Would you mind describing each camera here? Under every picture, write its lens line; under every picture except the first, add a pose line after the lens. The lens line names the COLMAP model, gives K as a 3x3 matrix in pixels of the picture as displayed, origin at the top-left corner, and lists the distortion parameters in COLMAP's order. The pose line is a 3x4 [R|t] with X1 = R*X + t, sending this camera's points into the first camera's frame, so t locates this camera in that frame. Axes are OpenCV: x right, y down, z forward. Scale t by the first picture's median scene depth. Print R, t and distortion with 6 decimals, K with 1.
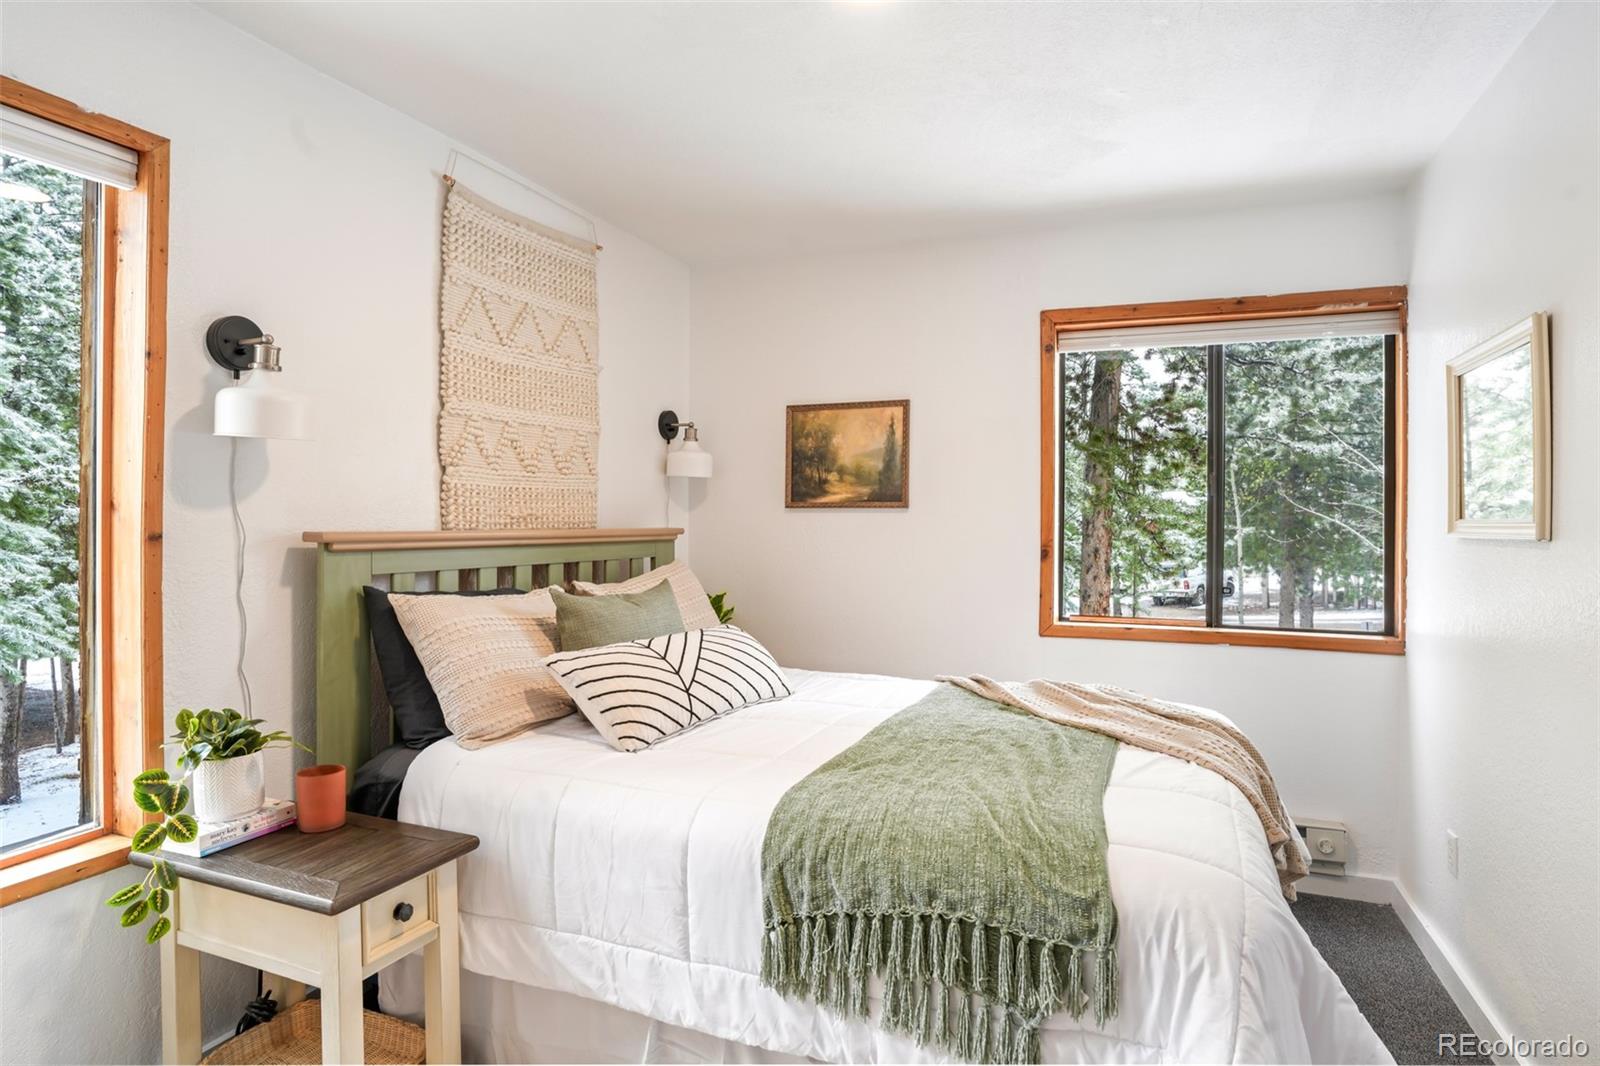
lens RADIAL K [[868.7, 0, 795.7], [0, 868.7, 533.0], [0, 0, 1]] dist [-0.038399, 0.010835]
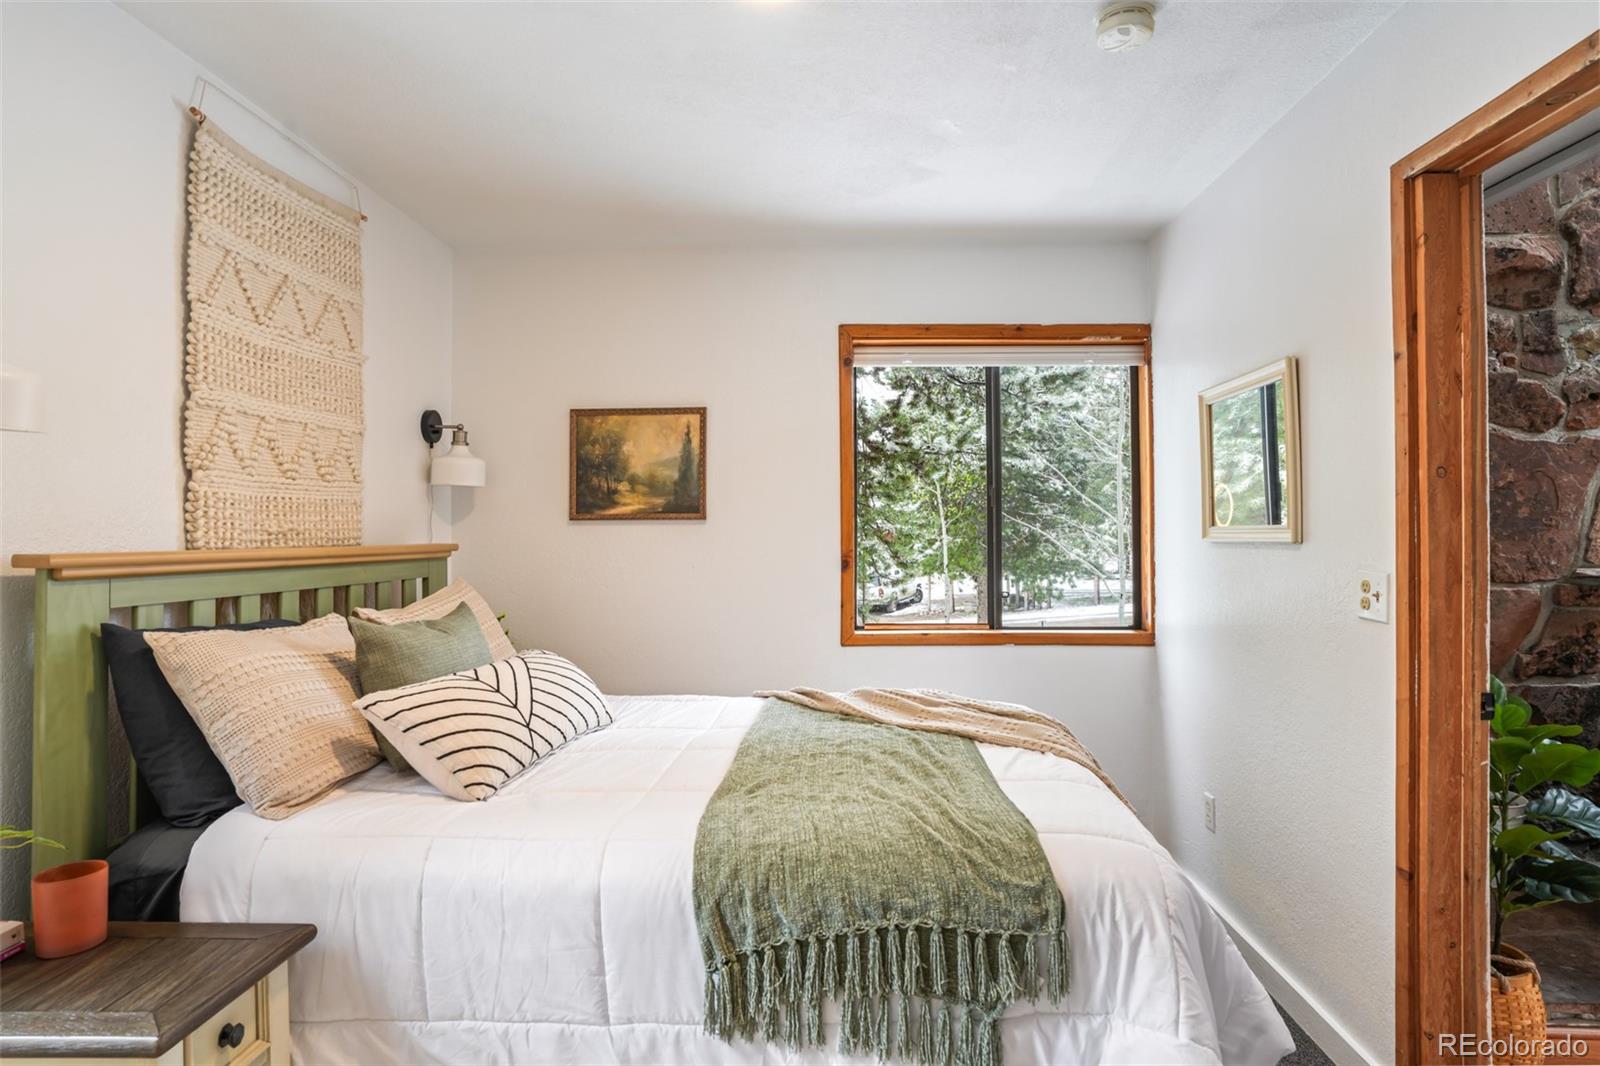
lens RADIAL K [[908.5, 0, 808.0], [0, 908.5, 527.5], [0, 0, 1]] dist [-0.045636, 0.024500]
pose [[0.937214, -0.008123, 0.348660, -0.173652], [0.015366, 0.999720, -0.018014, -0.000230], [-0.348416, 0.022241, 0.937076, 0.028404]]
